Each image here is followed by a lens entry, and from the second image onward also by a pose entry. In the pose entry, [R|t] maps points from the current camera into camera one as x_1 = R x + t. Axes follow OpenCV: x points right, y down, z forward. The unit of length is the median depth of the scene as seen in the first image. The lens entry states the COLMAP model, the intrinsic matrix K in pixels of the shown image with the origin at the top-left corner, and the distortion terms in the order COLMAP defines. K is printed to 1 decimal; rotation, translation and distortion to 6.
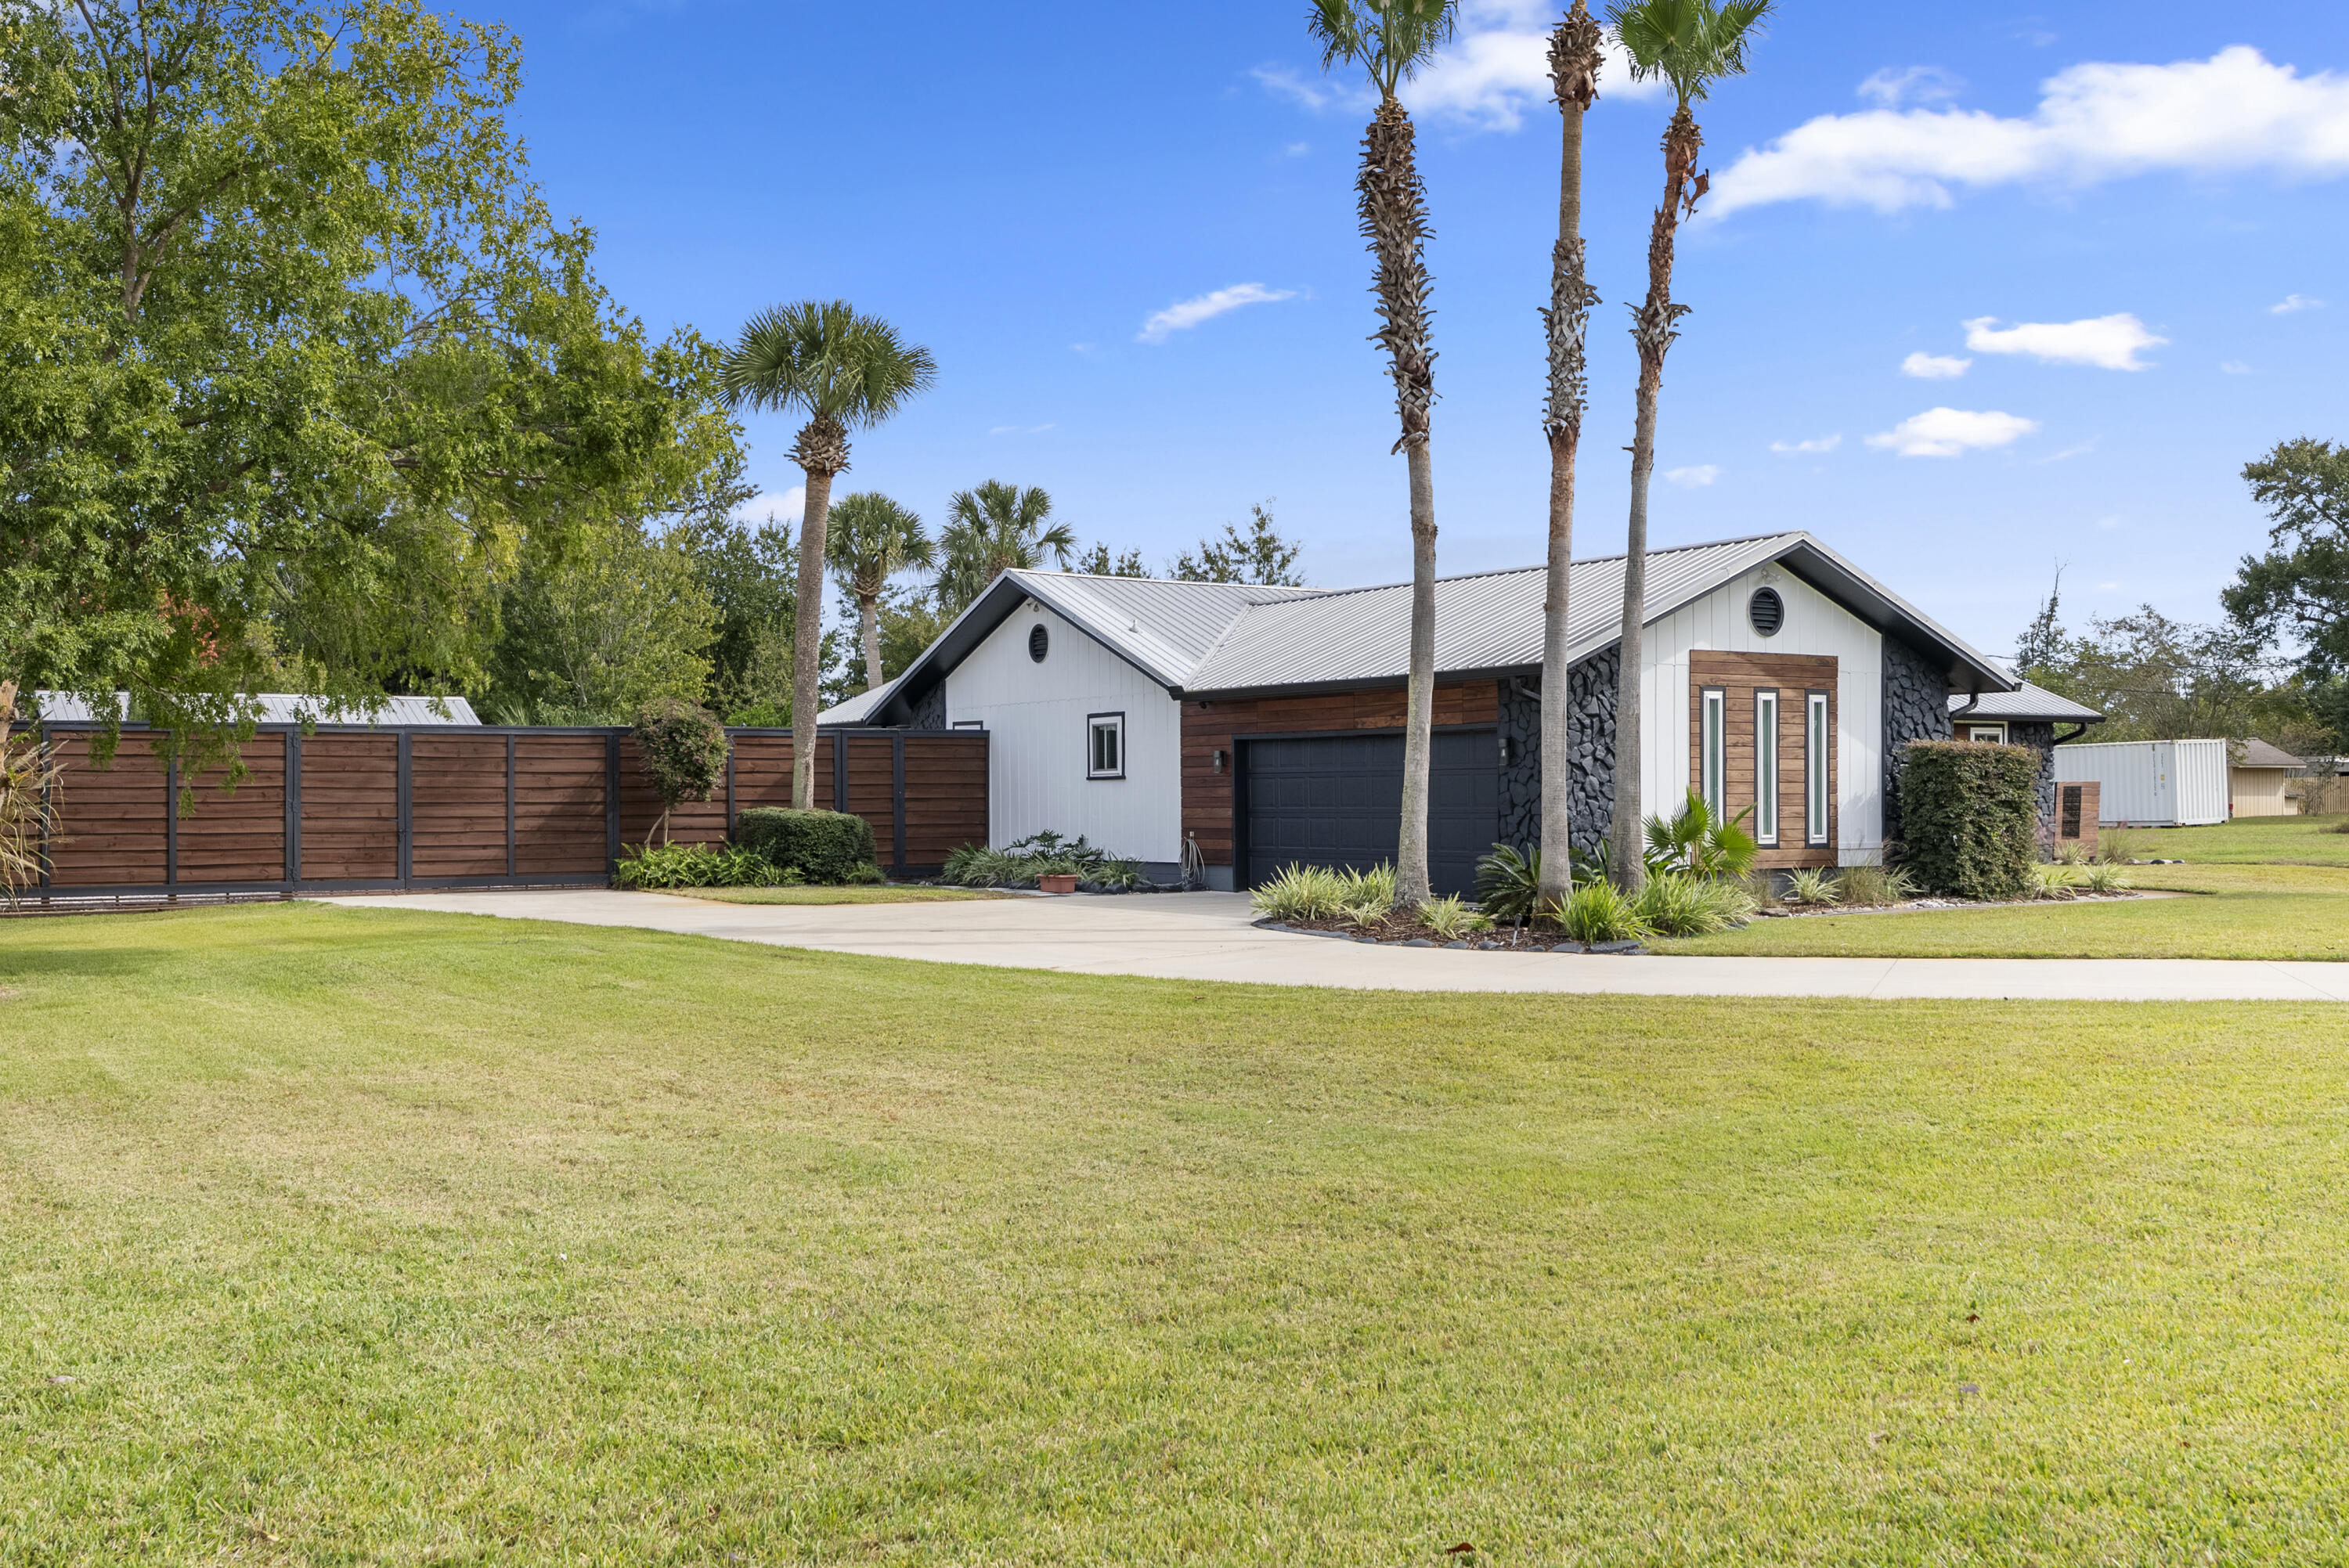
lens RADIAL K [[2366.7, 0, 1173.3], [0, 2366.7, 817.9], [0, 0, 1]] dist [0.015032, 0.006986]
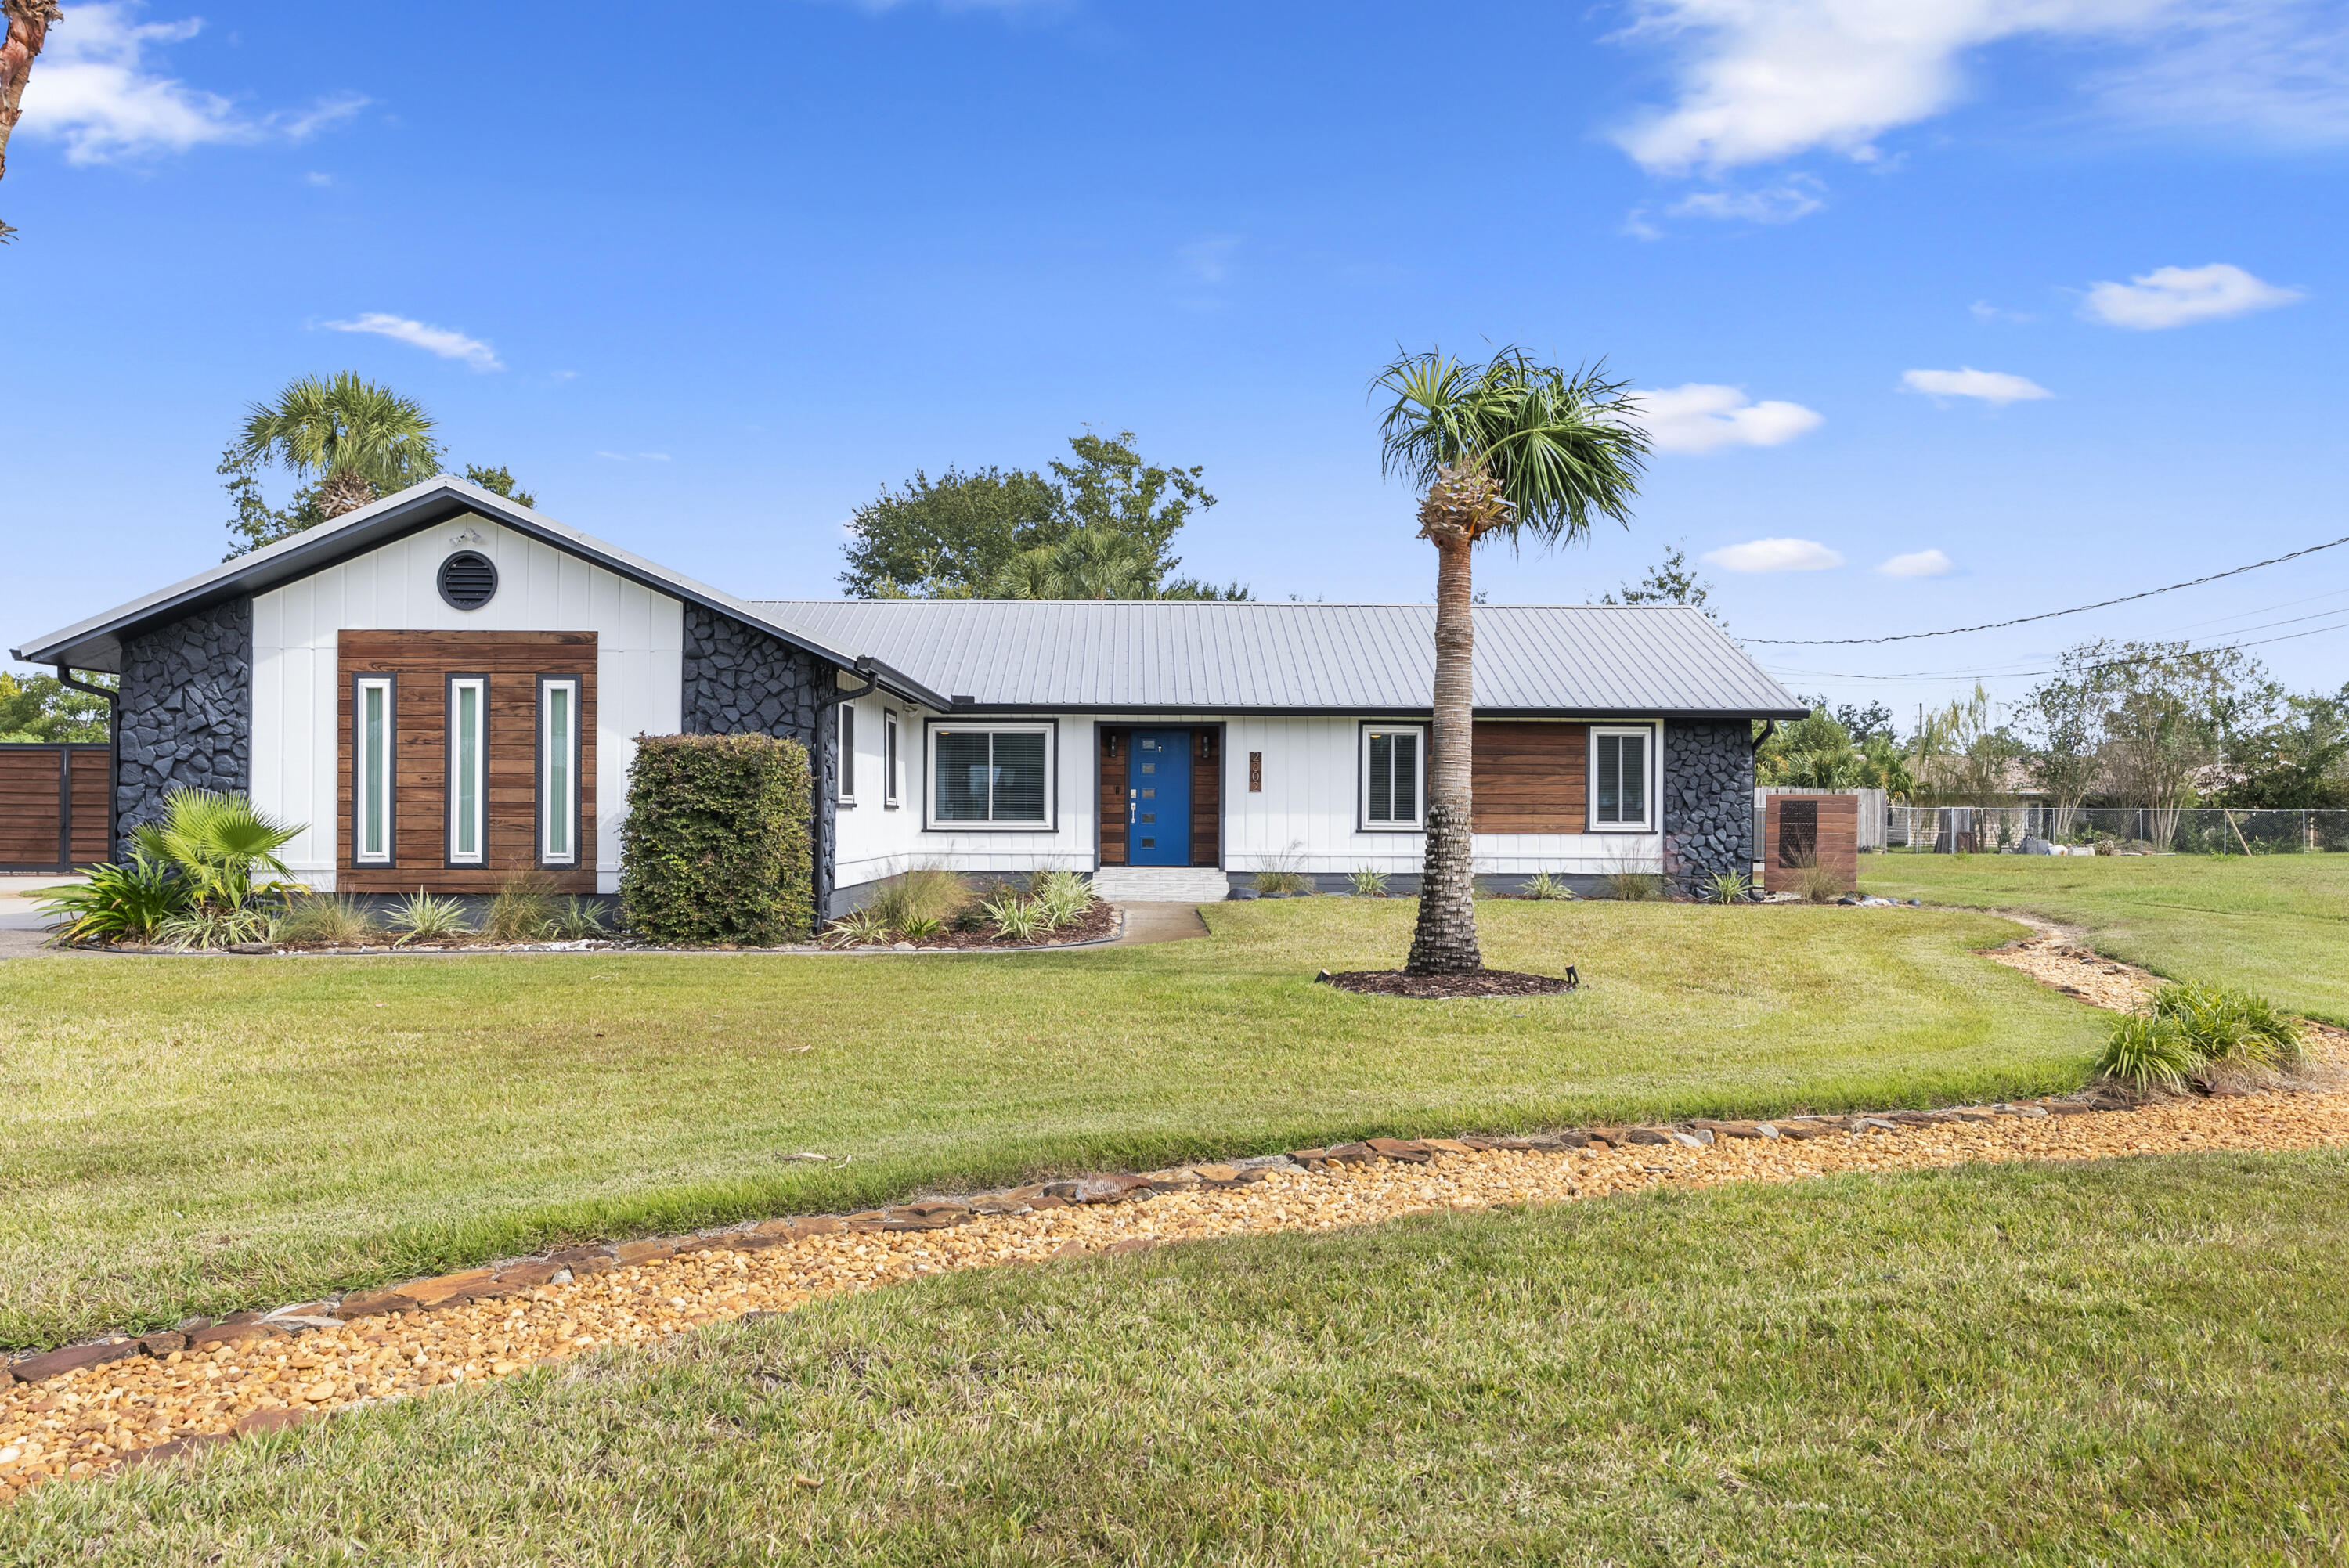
lens RADIAL K [[1692.7, 0, 1177.1], [0, 1692.7, 808.3], [0, 0, 1]] dist [0.000124, 0.000527]
pose [[0.843895, 0.007309, -0.536458, 0.756106], [-0.011963, 0.999915, -0.005195, -0.007692], [0.536375, 0.010801, 0.843911, 0.622123]]
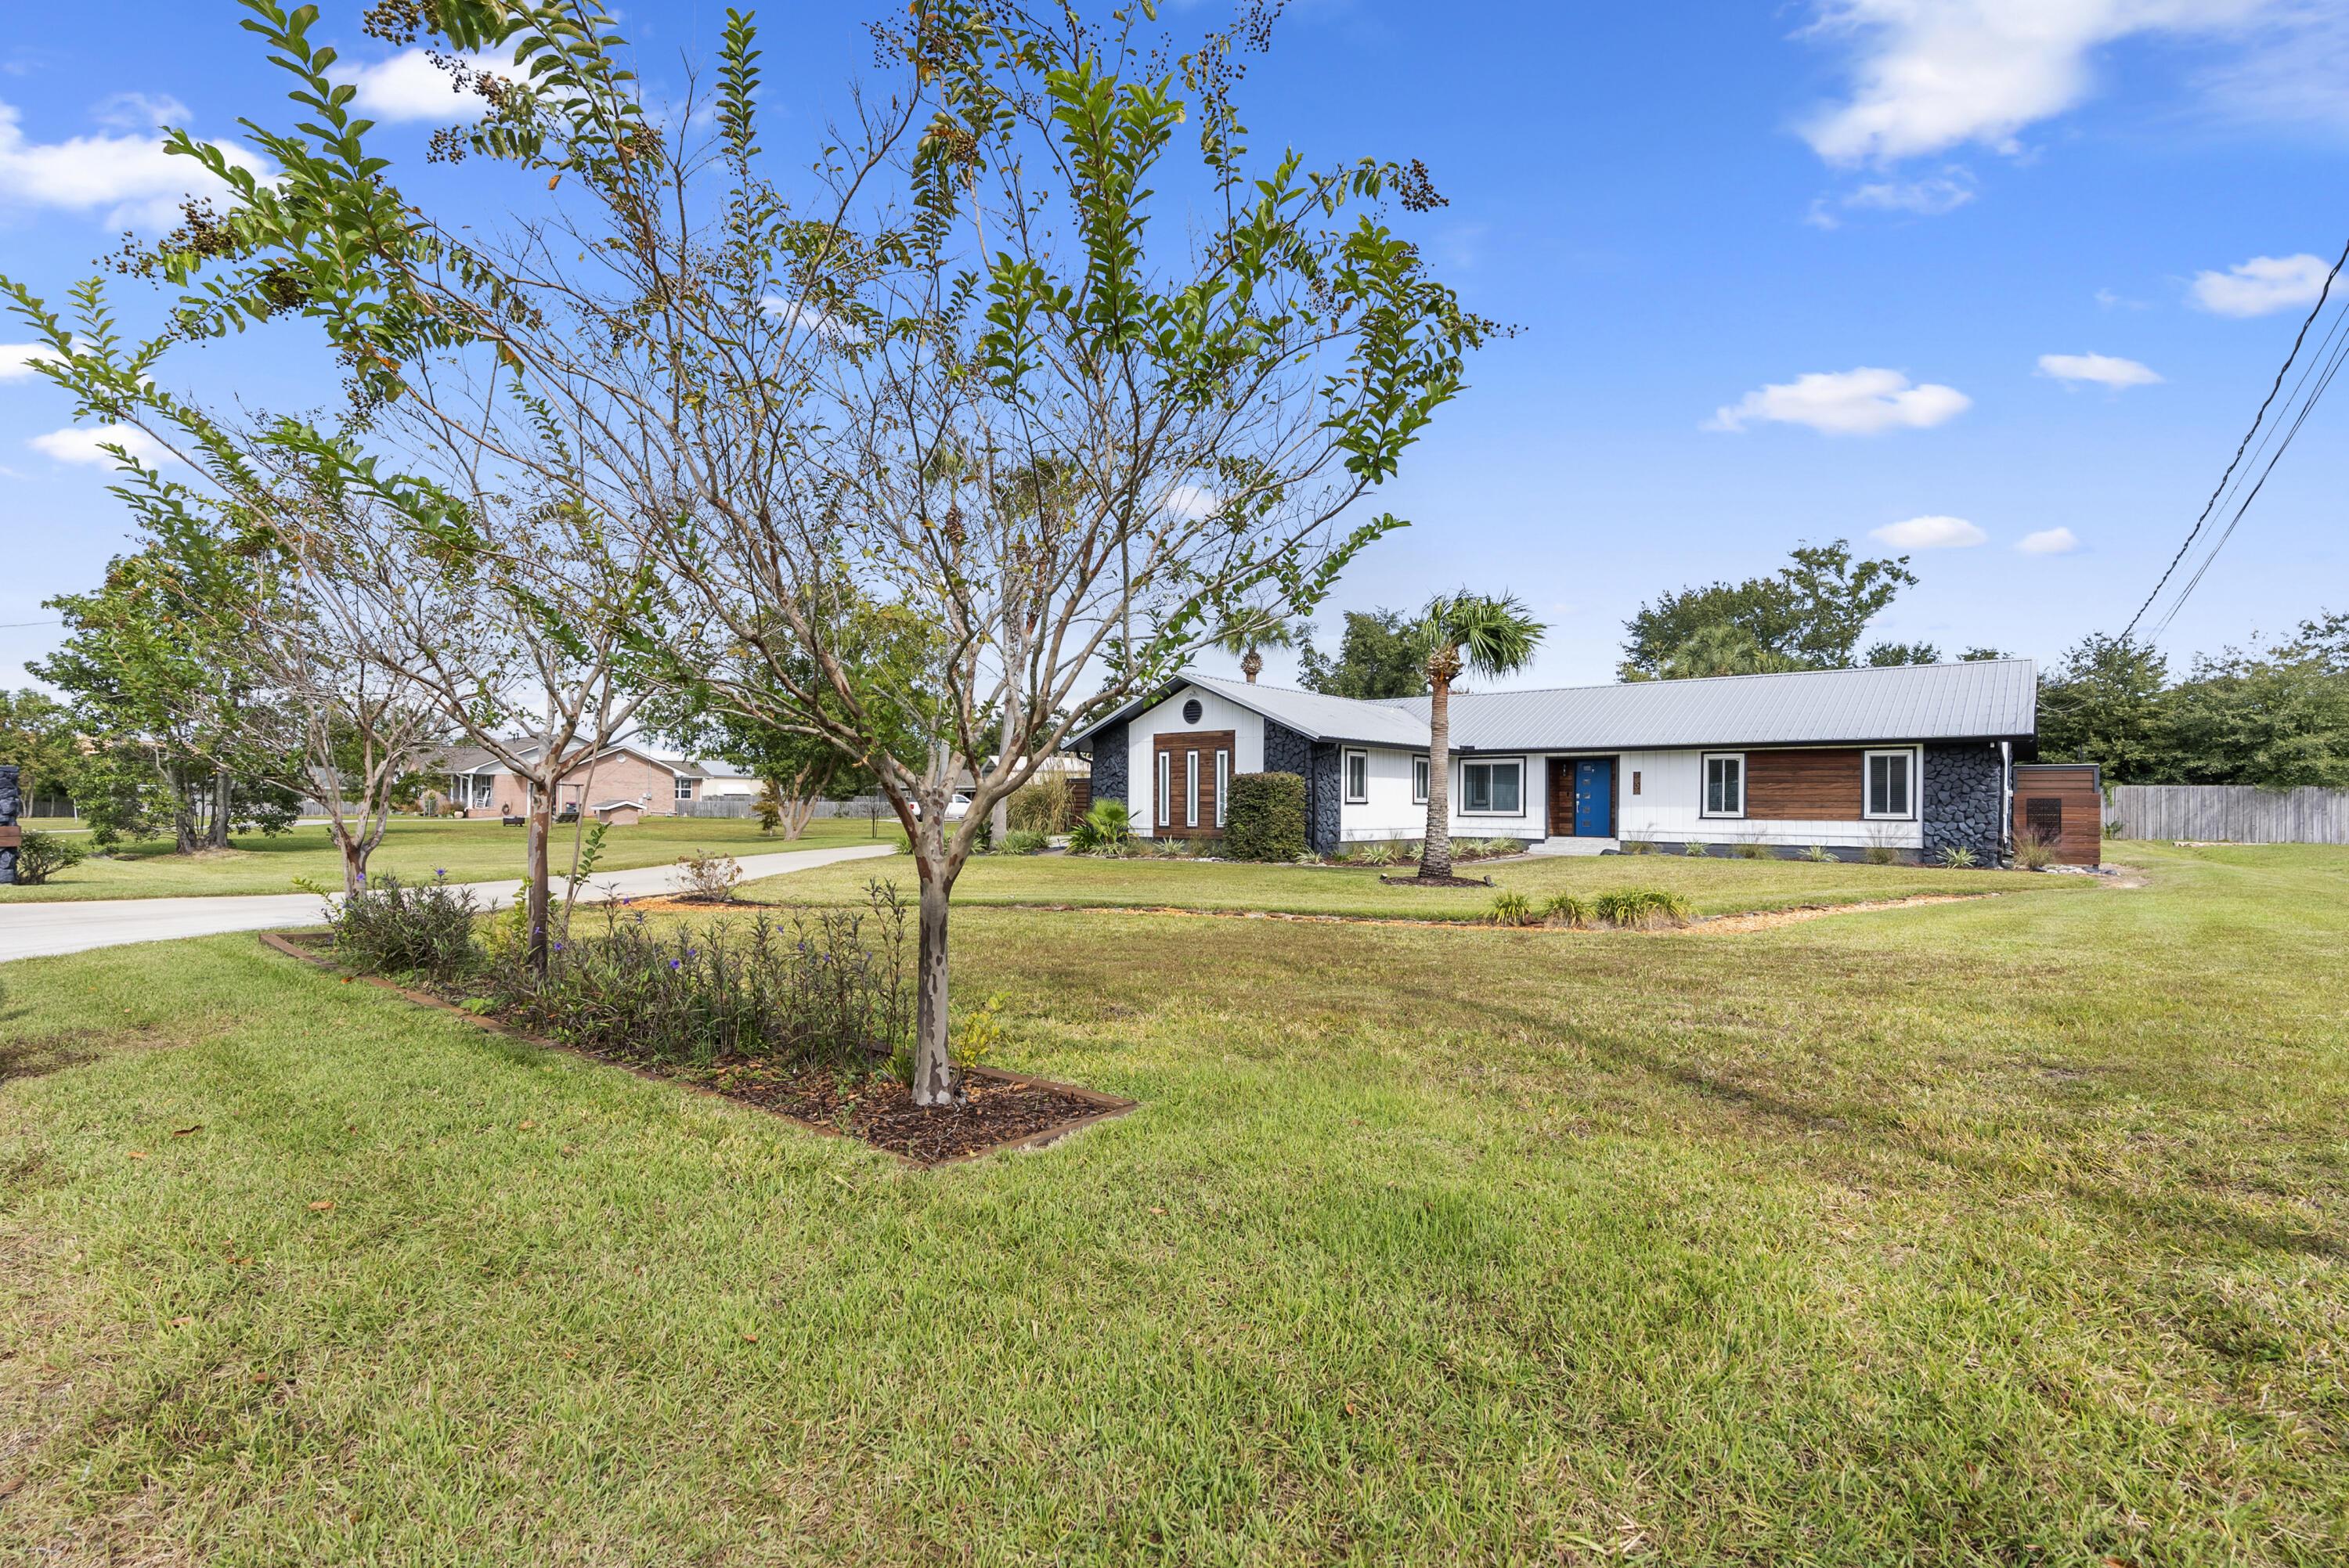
lens RADIAL K [[1072.0, 0, 1188.9], [0, 1072.0, 810.8], [0, 0, 1]] dist [0.000849, 0.001181]
pose [[0.301220, 0.011895, -0.953480, 1.097986], [-0.012363, 0.999887, 0.008568, -0.009926], [0.953474, 0.009207, 0.301333, 0.704675]]
